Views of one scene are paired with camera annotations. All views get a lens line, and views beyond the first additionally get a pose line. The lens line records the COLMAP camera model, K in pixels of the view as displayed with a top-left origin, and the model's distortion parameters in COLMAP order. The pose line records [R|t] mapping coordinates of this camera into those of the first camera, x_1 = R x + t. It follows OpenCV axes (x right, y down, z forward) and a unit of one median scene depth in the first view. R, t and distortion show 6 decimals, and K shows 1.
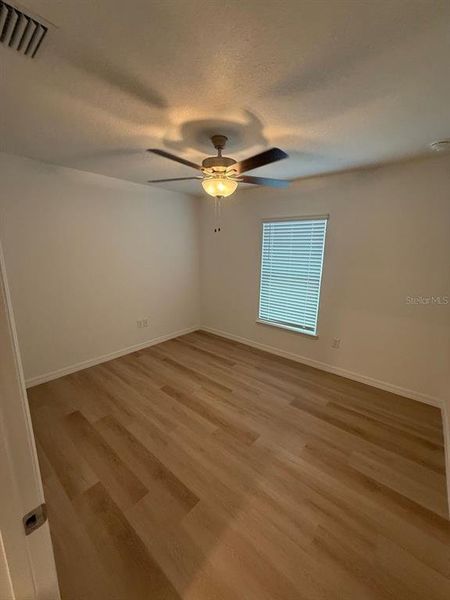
lens RADIAL K [[239.7, 0, 225.0], [0, 239.7, 300.0], [0, 0, 1]] dist [0.002288, 0.000082]
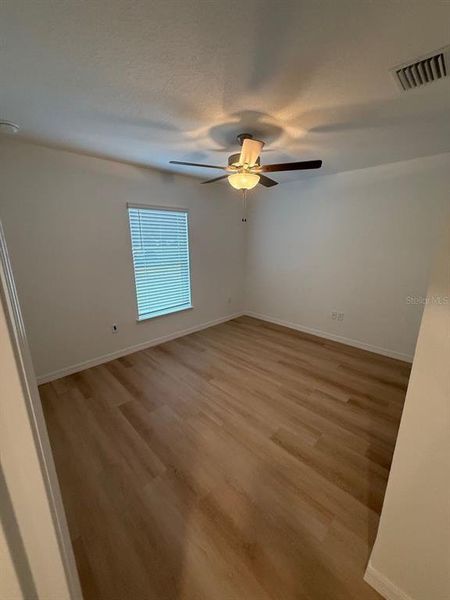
lens RADIAL K [[239.7, 0, 225.0], [0, 239.7, 300.0], [0, 0, 1]] dist [0.002288, 0.000082]
pose [[0.078369, -0.263874, 0.961368, -0.380784], [0.208202, 0.947402, 0.243068, -0.073313], [-0.974941, 0.181110, 0.129186, 0.321899]]
